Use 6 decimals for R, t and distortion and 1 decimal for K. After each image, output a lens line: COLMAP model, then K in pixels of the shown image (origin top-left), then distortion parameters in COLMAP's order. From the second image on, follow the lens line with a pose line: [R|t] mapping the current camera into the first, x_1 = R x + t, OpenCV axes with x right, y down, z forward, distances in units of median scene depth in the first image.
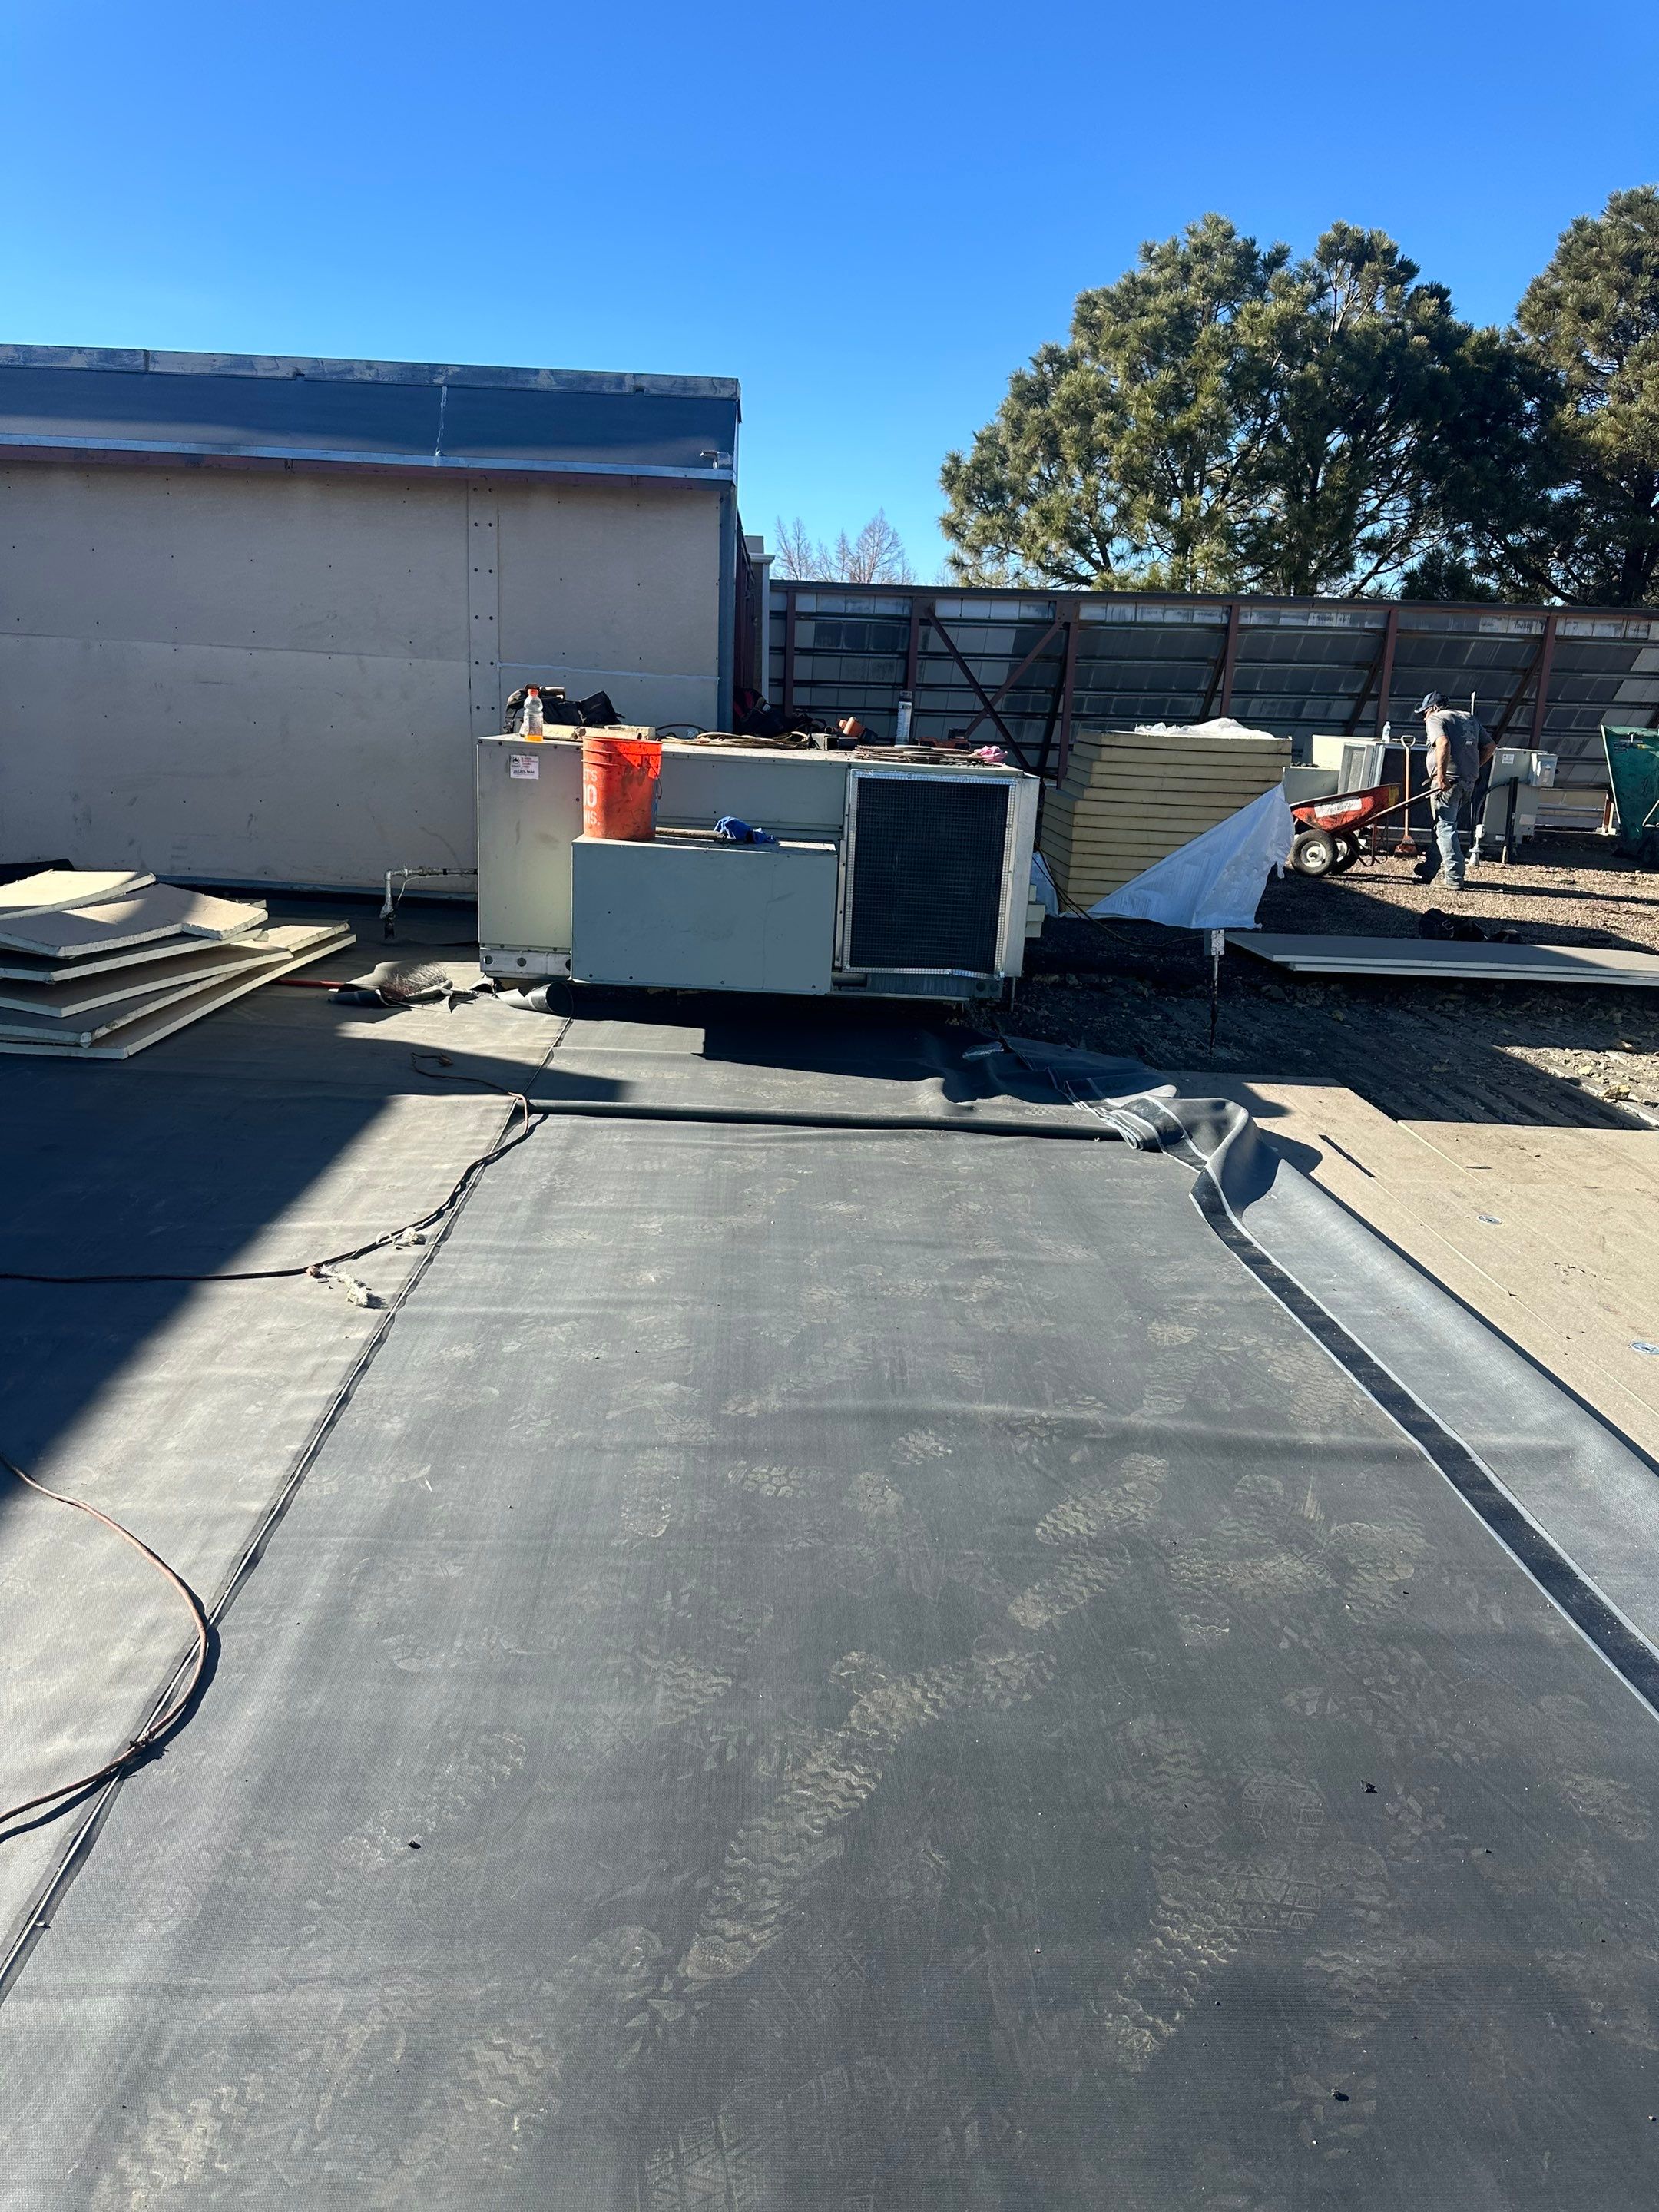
lens RADIAL K [[1556.1, 0, 829.5], [0, 1556.1, 1106.0], [0, 0, 1]] dist [-0.003868, -0.011514]
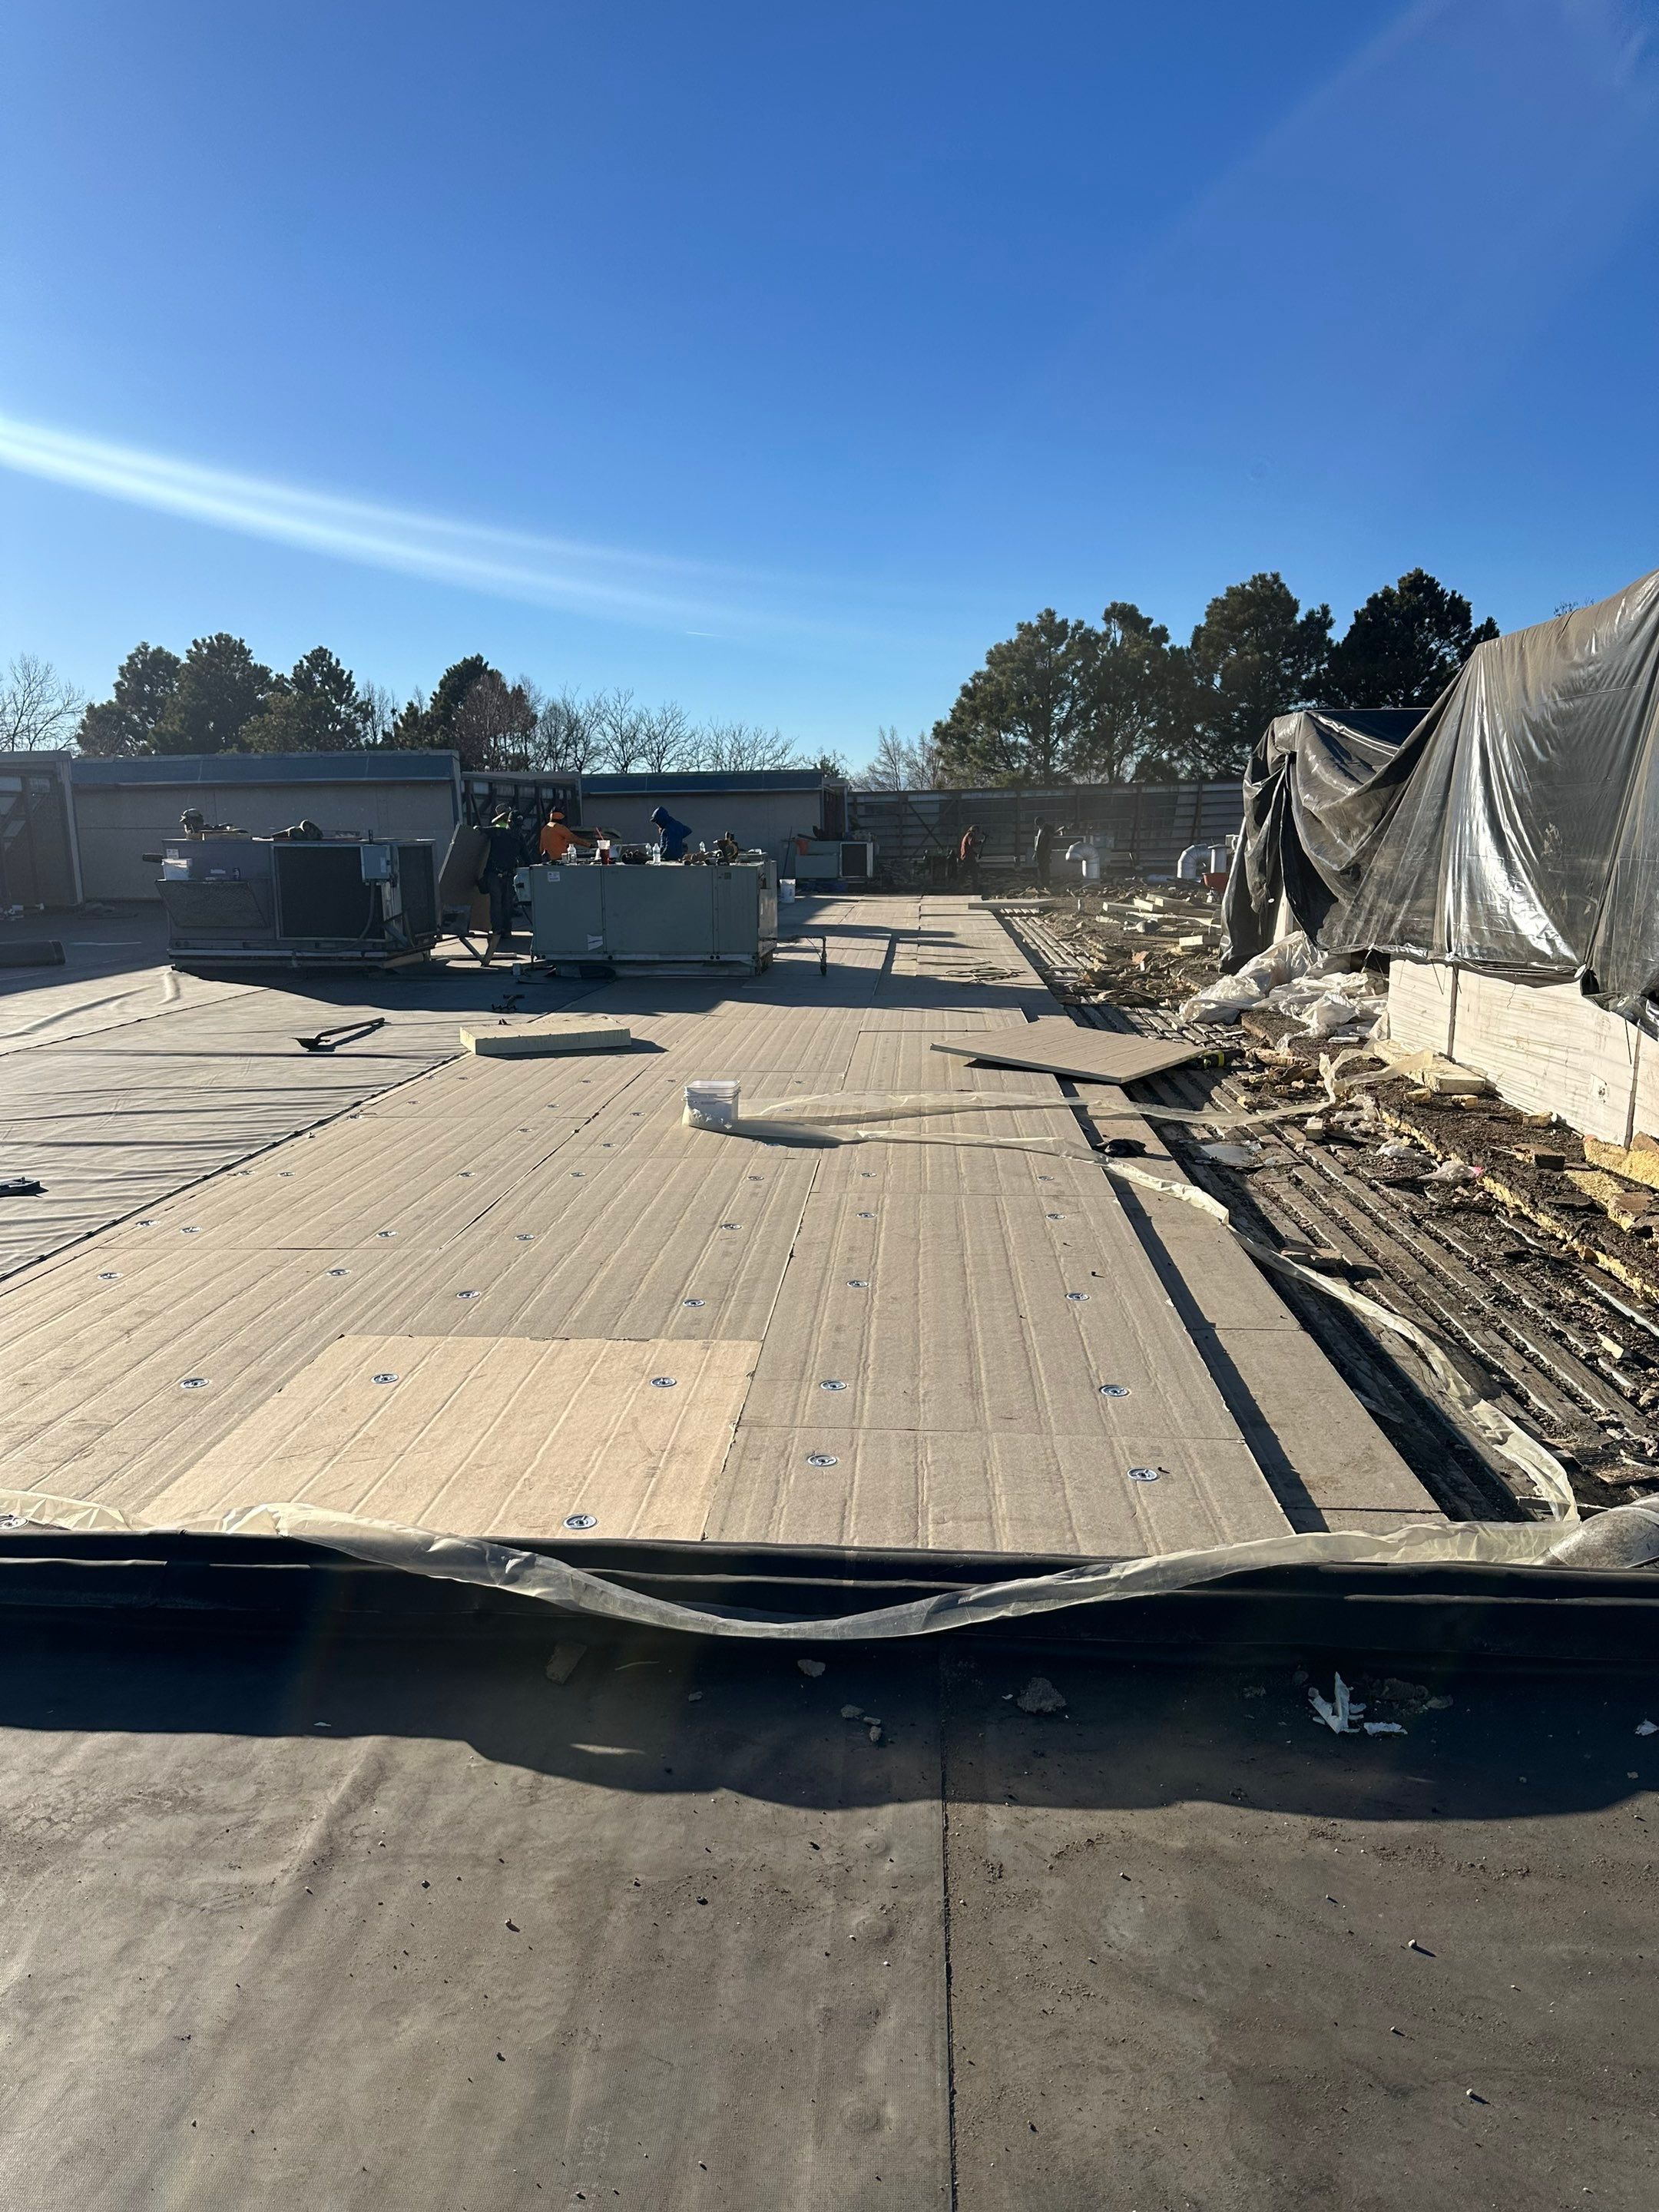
lens RADIAL K [[1529.5, 0, 829.5], [0, 1529.5, 1106.0], [0, 0, 1]] dist [0.043275, -0.050128]
pose [[0.994042, -0.041044, -0.100974, 0.175180], [0.032573, 0.995919, -0.084163, 0.428603], [0.104016, 0.080373, 0.991323, -1.594198]]
